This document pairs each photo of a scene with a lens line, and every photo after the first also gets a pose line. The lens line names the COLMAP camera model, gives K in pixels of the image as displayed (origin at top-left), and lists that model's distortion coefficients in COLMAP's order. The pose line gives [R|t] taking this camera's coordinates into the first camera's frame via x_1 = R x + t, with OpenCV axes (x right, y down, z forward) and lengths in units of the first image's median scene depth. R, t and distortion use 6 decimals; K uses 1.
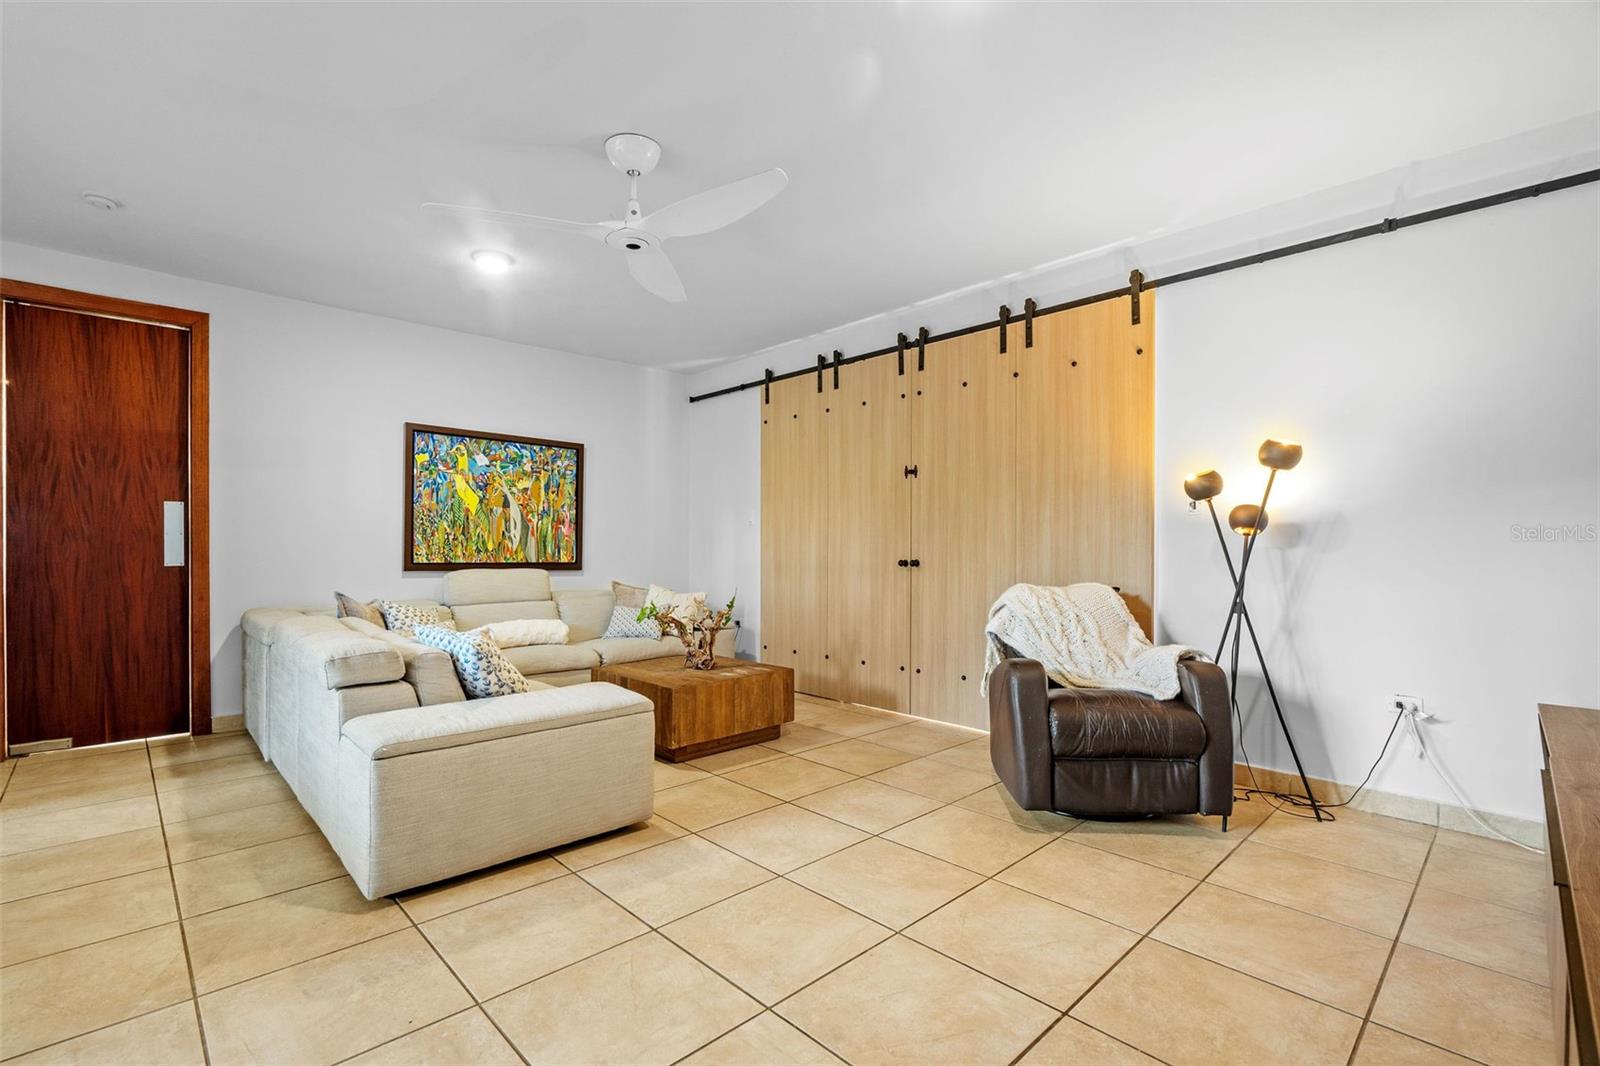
lens RADIAL K [[725.8, 0, 782.0], [0, 725.8, 543.6], [0, 0, 1]] dist [-0.000445, 0.000631]
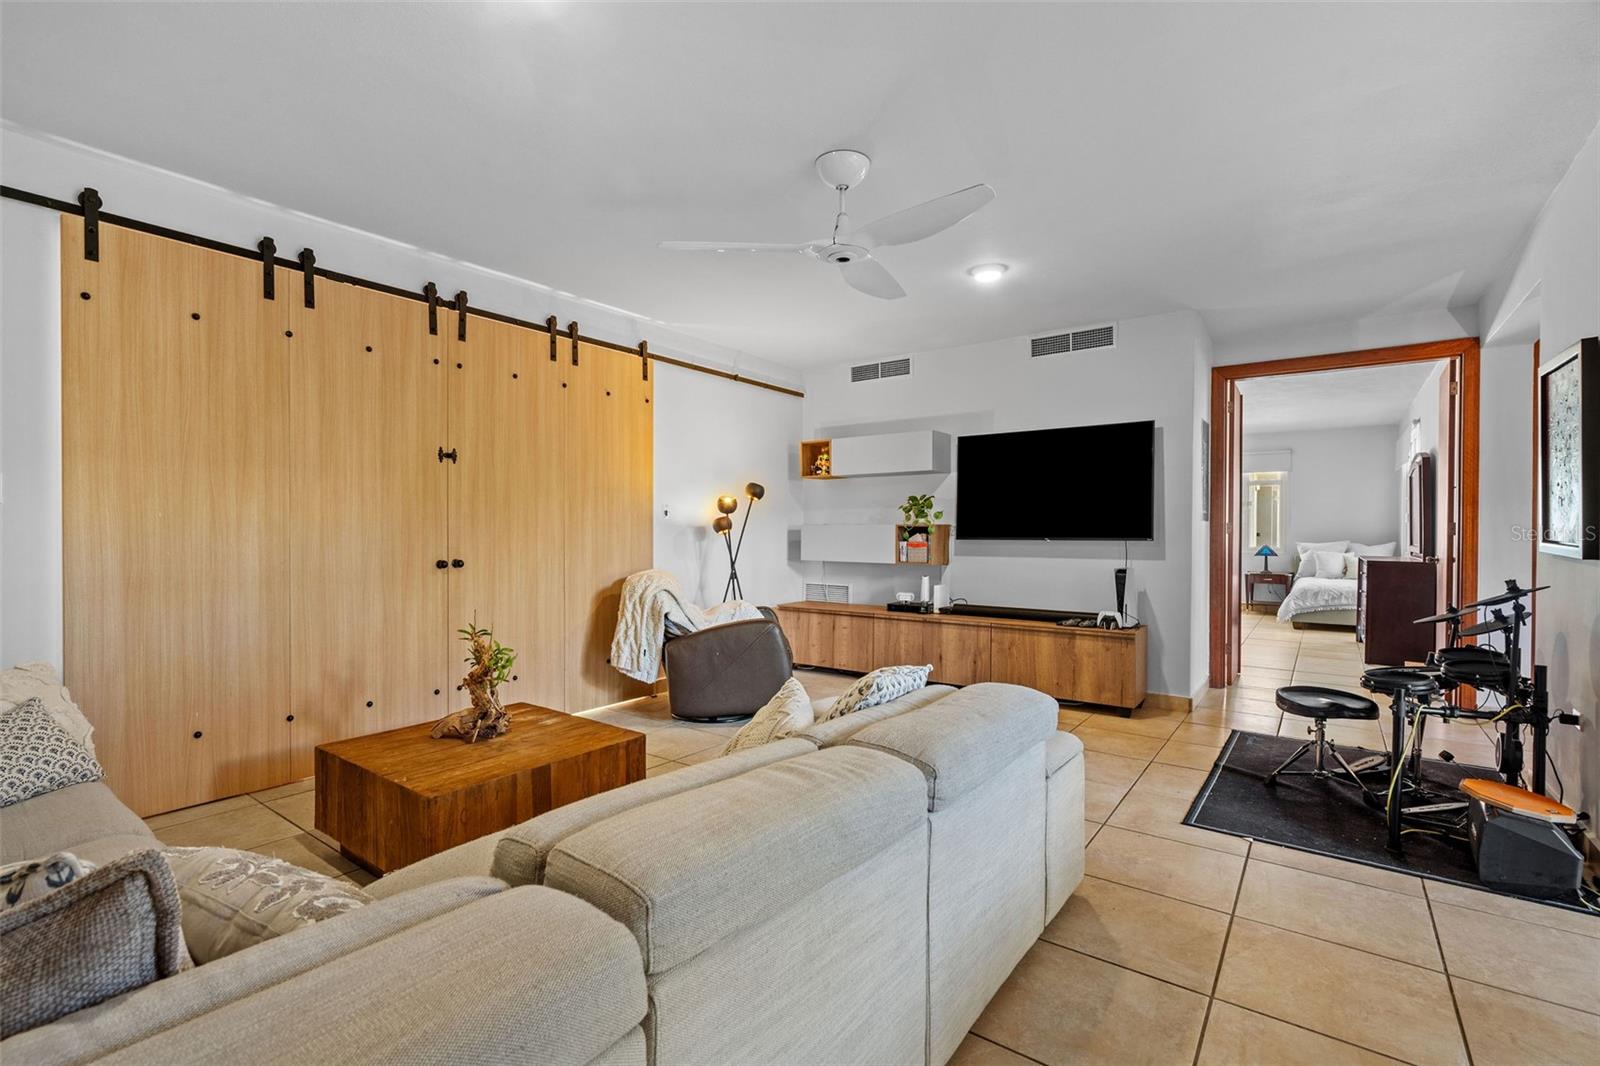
lens RADIAL K [[719.6, 0, 793.3], [0, 719.6, 547.3], [0, 0, 1]] dist [-0.002912, 0.000628]
pose [[-0.180166, -0.028288, 0.983229, -0.734924], [-0.008370, 0.999594, 0.027225, -0.019136], [-0.983601, -0.003325, -0.180329, 0.772565]]
